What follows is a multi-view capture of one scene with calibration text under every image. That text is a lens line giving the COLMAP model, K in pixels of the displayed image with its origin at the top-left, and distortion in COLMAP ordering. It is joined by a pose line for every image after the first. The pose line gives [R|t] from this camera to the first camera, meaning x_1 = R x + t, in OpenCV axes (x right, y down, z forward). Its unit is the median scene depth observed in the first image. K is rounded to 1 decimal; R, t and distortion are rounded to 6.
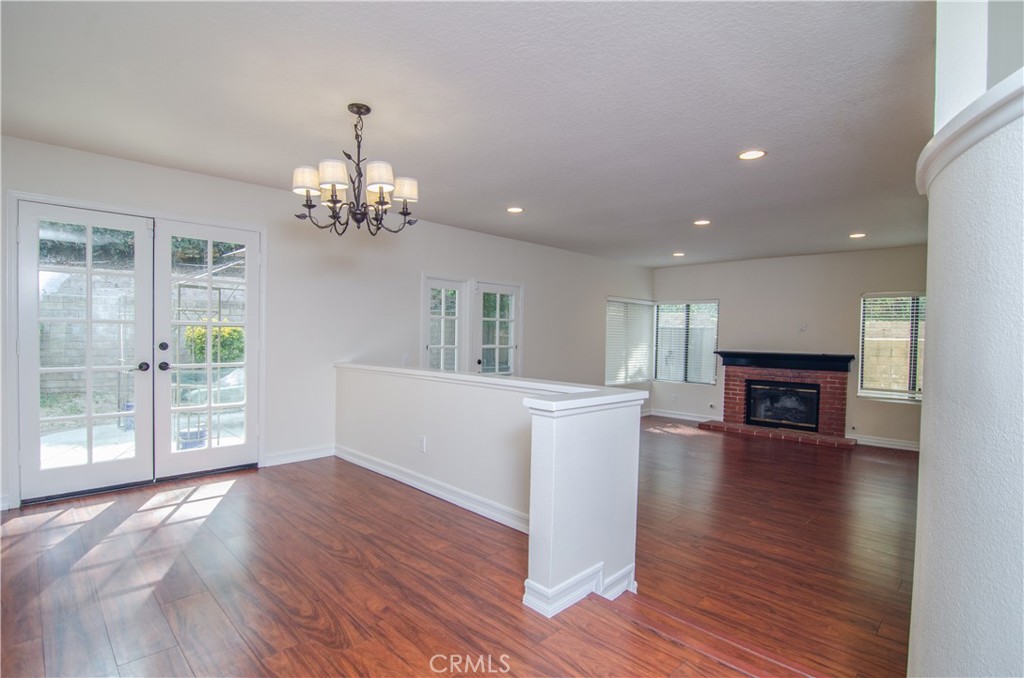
lens RADIAL K [[505.6, 0, 520.8], [0, 505.6, 339.4], [0, 0, 1]] dist [-0.014719, -0.005829]
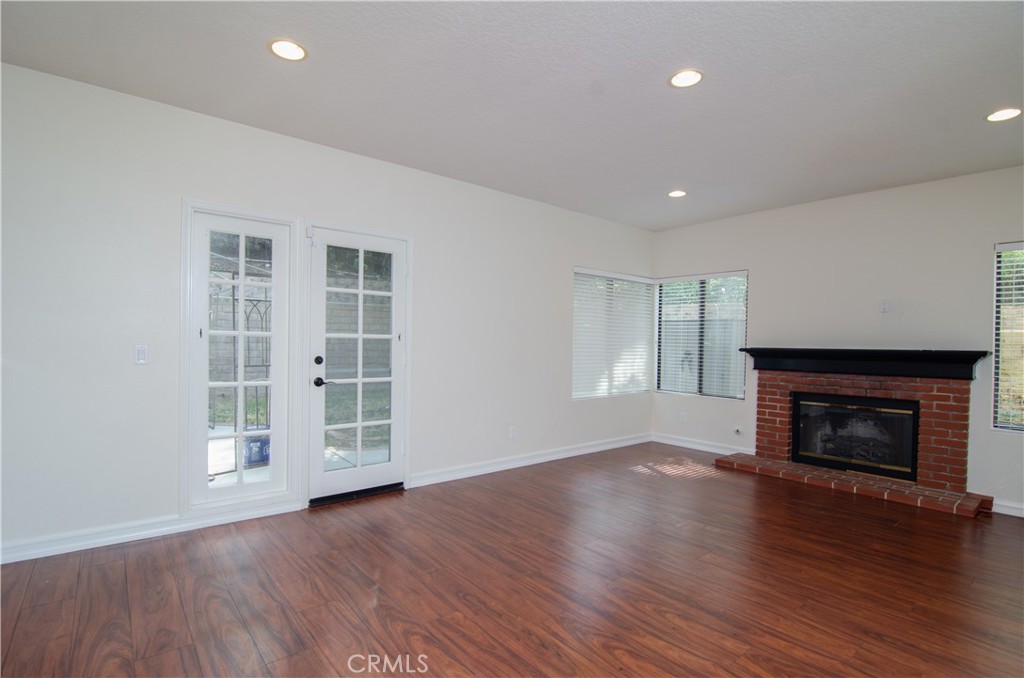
lens RADIAL K [[505.6, 0, 512.5], [0, 505.6, 341.3], [0, 0, 1]] dist [-0.014719, -0.005829]
pose [[0.995003, -0.003204, -0.099796, 0.169447], [0.001731, 0.999888, -0.014844, 0.026001], [0.099832, 0.014597, 0.994897, 0.350692]]
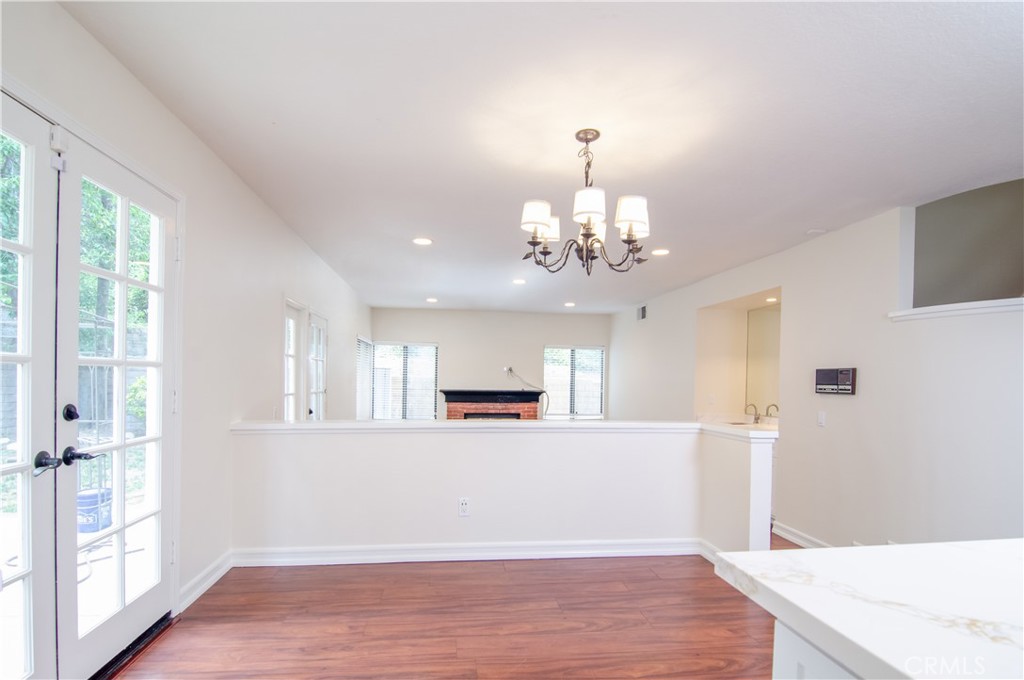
lens RADIAL K [[505.6, 0, 521.9], [0, 505.6, 372.9], [0, 0, 1]] dist [-0.014719, -0.005829]
pose [[0.615105, -0.001407, 0.788444, -0.408297], [0.006515, 0.999973, -0.003298, -0.009778], [-0.788419, 0.007165, 0.615097, 0.193654]]
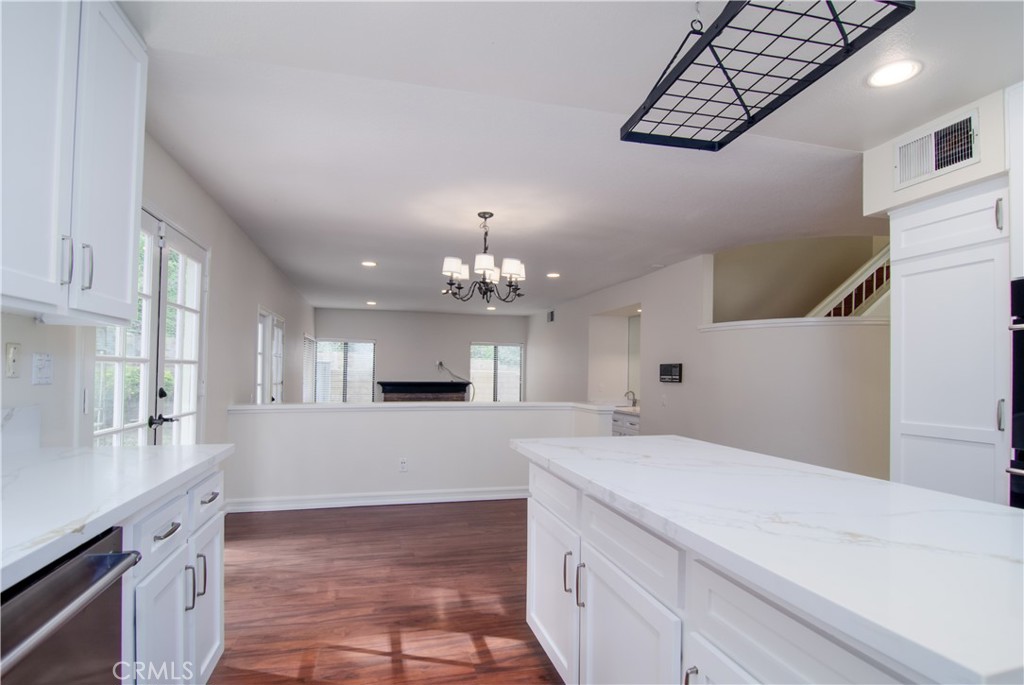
lens RADIAL K [[505.6, 0, 504.5], [0, 505.6, 359.2], [0, 0, 1]] dist [-0.014719, -0.005829]
pose [[0.535756, 0.008811, 0.844327, -0.538620], [0.007985, 0.999848, -0.015501, -0.011129], [-0.844335, 0.015047, 0.535604, 0.076911]]
